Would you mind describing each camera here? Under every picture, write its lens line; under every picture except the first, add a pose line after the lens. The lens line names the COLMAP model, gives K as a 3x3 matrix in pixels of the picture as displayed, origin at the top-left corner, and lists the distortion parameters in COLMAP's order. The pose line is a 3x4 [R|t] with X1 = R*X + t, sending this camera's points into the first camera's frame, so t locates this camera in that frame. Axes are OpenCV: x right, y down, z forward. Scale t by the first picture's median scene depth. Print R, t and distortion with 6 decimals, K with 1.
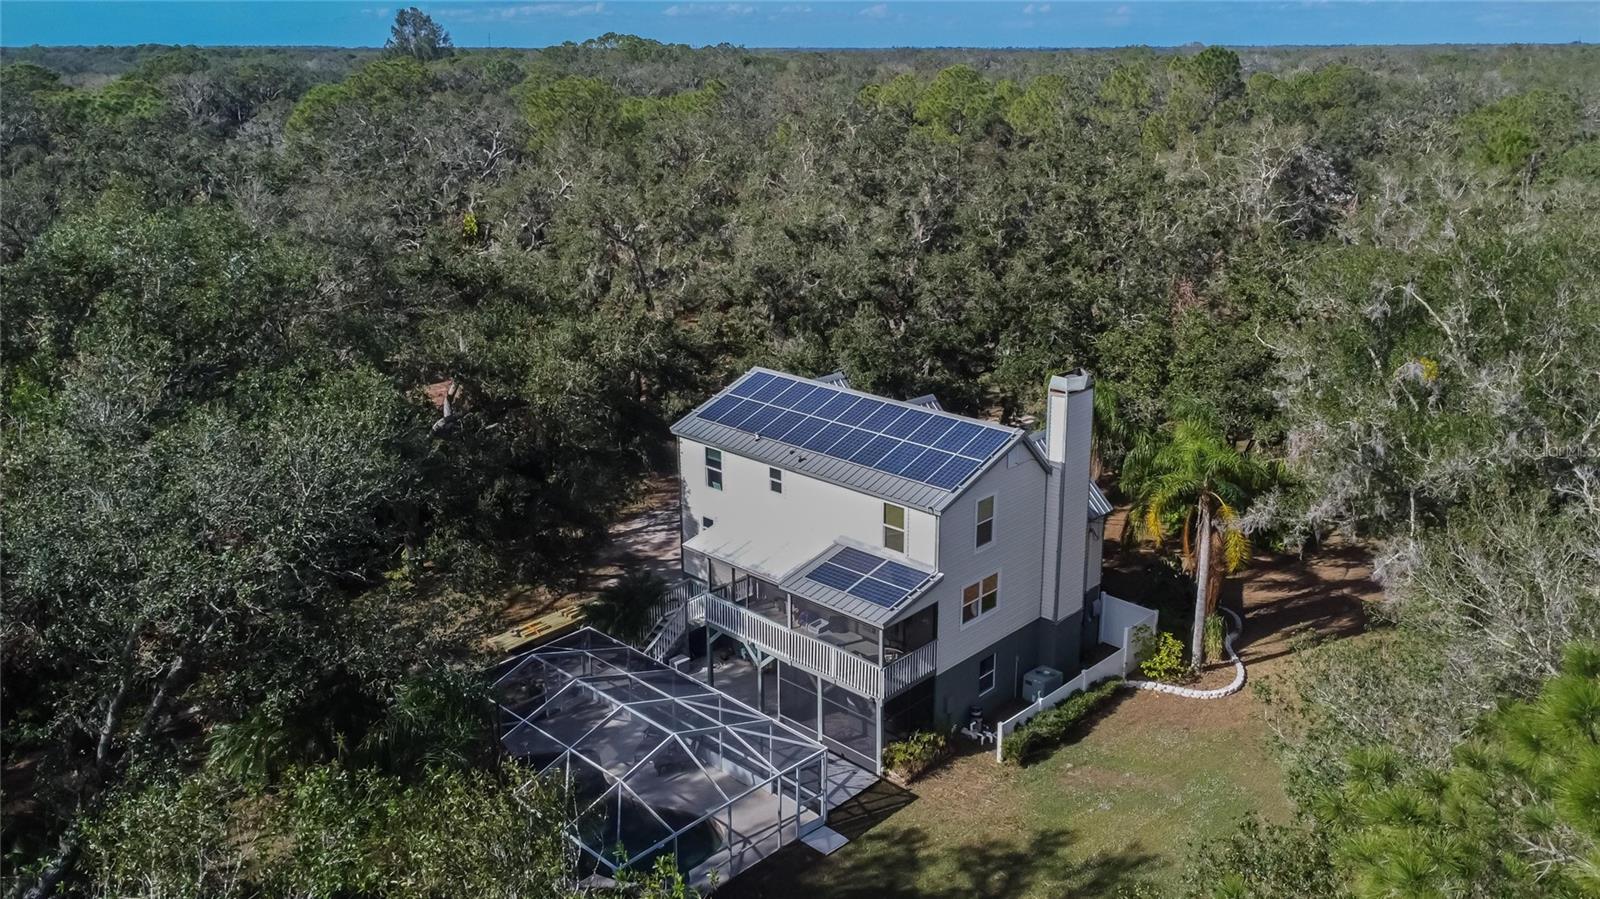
lens RADIAL K [[1207.6, 0, 805.9], [0, 1207.6, 442.2], [0, 0, 1]] dist [-0.006458, -0.004307]
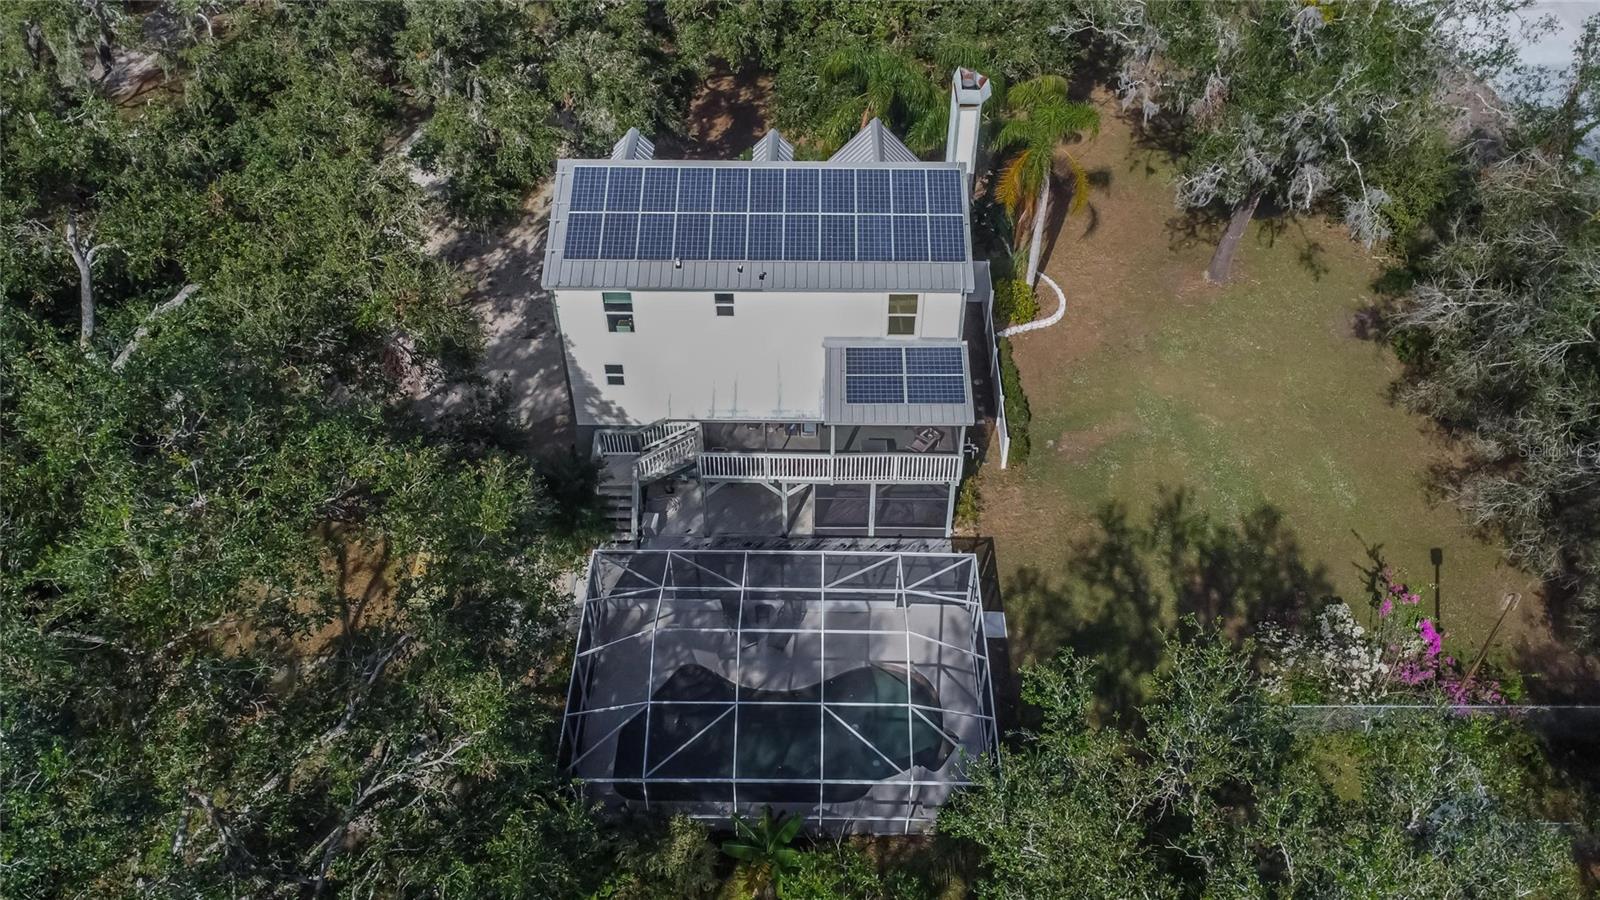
lens RADIAL K [[1207.6, 0, 802.5], [0, 1207.6, 460.7], [0, 0, 1]] dist [-0.006458, -0.004307]
pose [[0.735235, -0.474112, 0.484404, -0.488363], [0.207268, 0.837686, 0.505295, -0.321628], [-0.645345, -0.271109, 0.714164, 0.340768]]
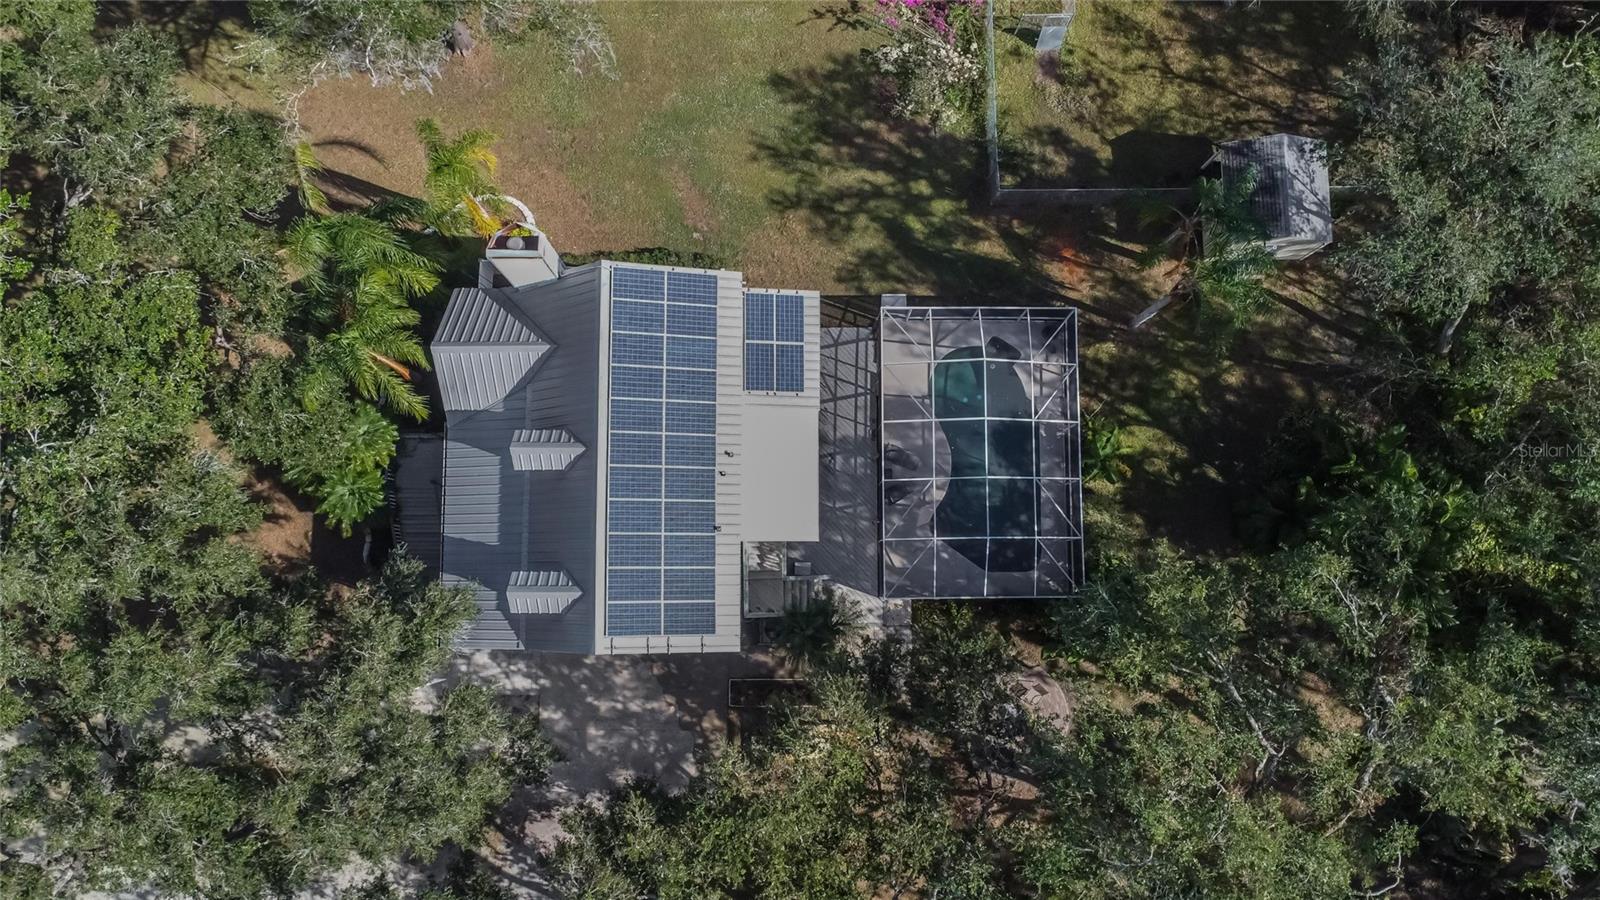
lens RADIAL K [[1207.6, 0, 794.5], [0, 1207.6, 453.9], [0, 0, 1]] dist [-0.006458, -0.004307]
pose [[-0.688140, -0.719843, 0.091040, -0.136757], [0.227176, -0.094588, 0.969249, -0.977491], [-0.689096, 0.687662, 0.228622, 0.775225]]
